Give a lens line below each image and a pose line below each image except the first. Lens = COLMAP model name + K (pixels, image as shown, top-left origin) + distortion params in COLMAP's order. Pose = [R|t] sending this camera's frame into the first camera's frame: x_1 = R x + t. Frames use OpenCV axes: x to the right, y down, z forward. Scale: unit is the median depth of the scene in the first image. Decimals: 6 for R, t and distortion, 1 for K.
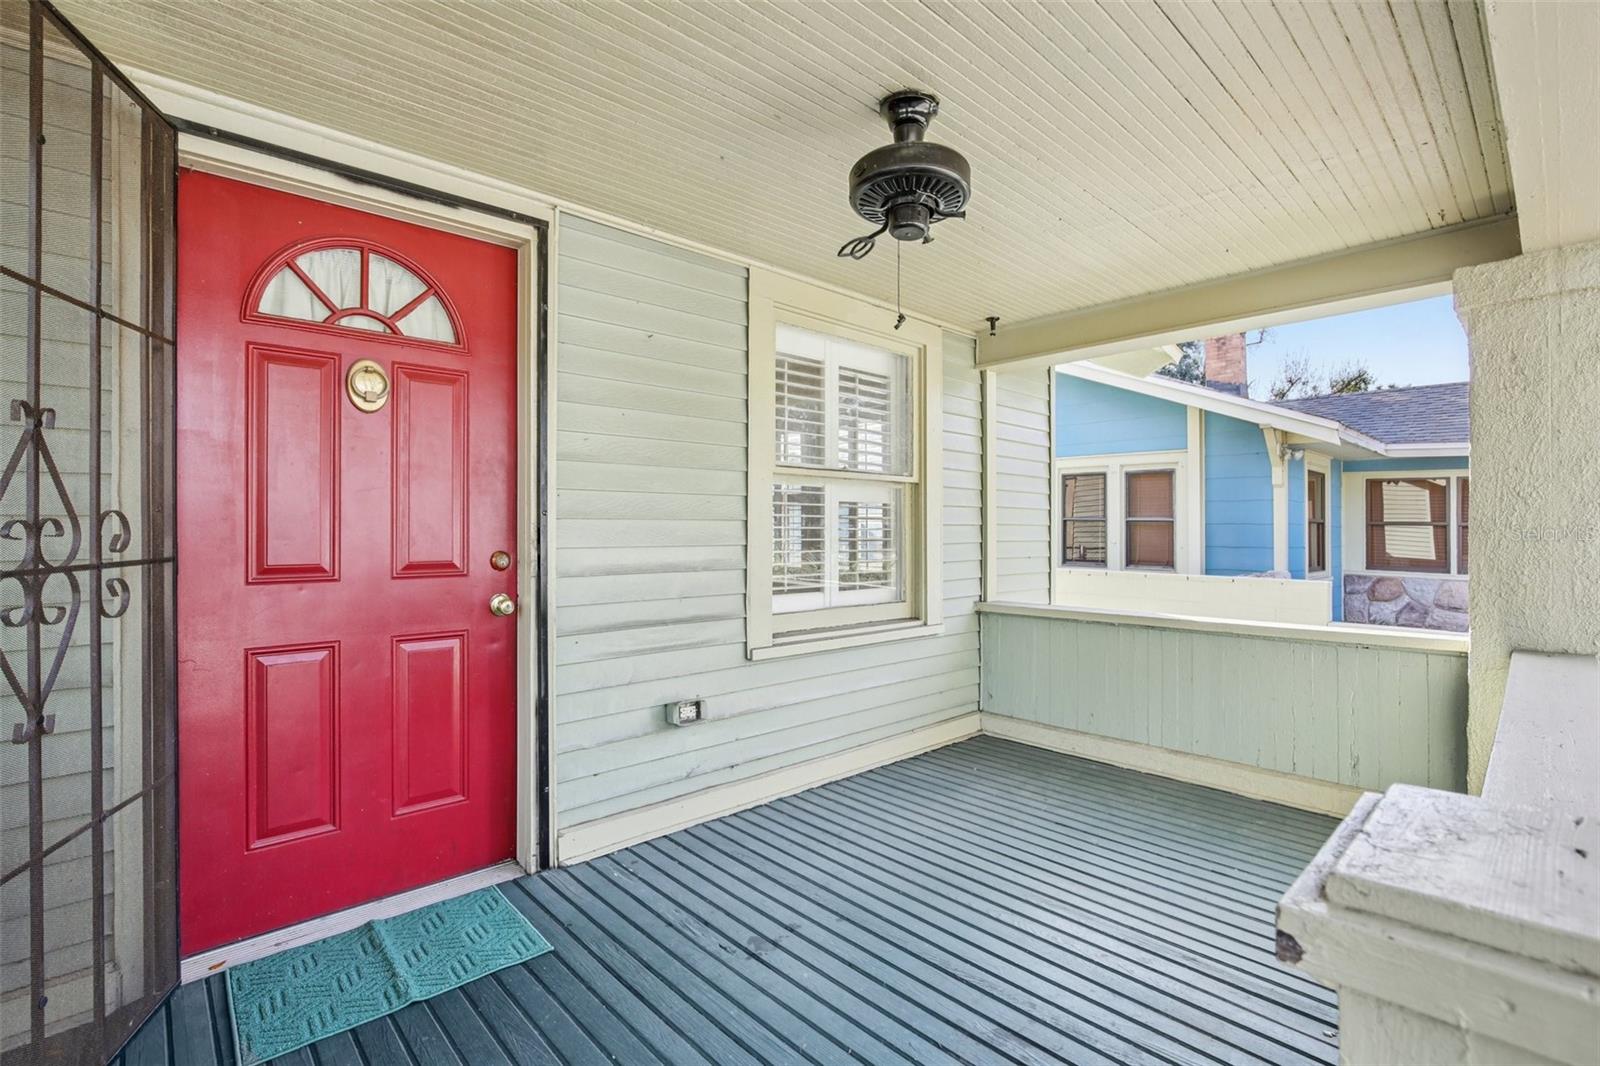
lens RADIAL K [[742.4, 0, 800.0], [0, 742.4, 533.0], [0, 0, 1]] dist [0.000494, 0.000136]
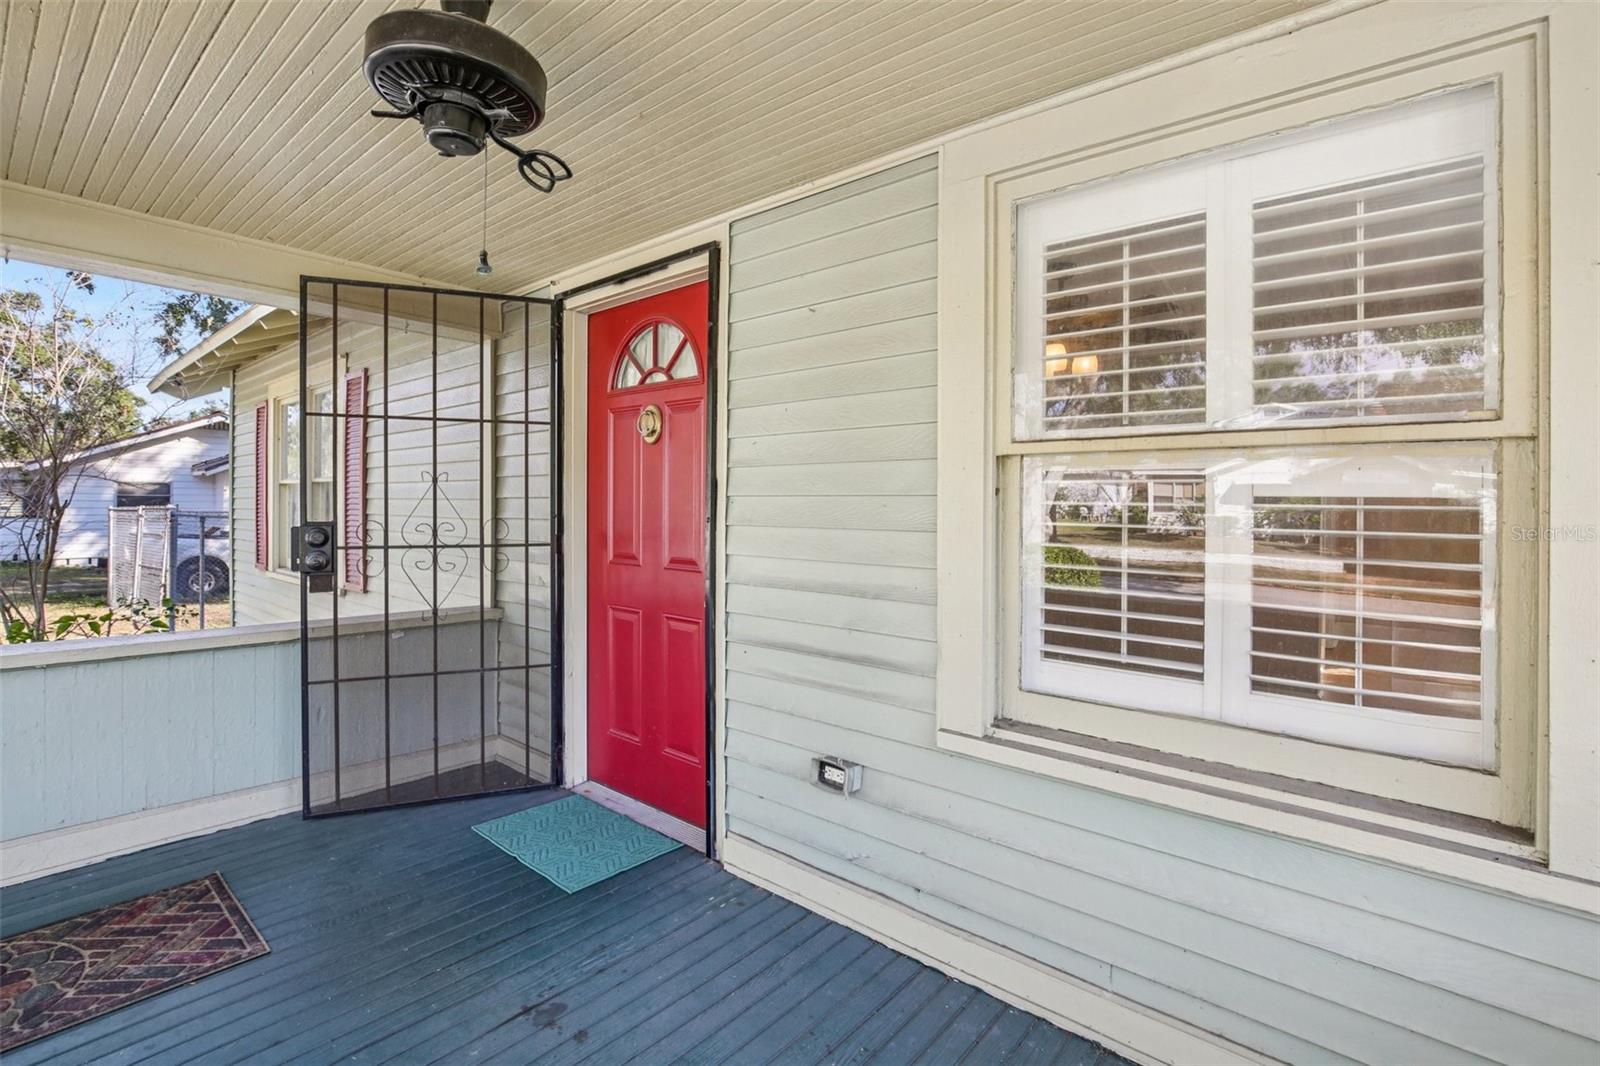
lens RADIAL K [[738.2, 0, 801.7], [0, 738.2, 508.2], [0, 0, 1]] dist [-0.001062, 0.000159]
pose [[0.125987, 0.010067, -0.991981, 0.695156], [-0.010470, 0.999906, 0.008818, -0.053414], [0.991977, 0.009275, 0.126080, 0.976369]]
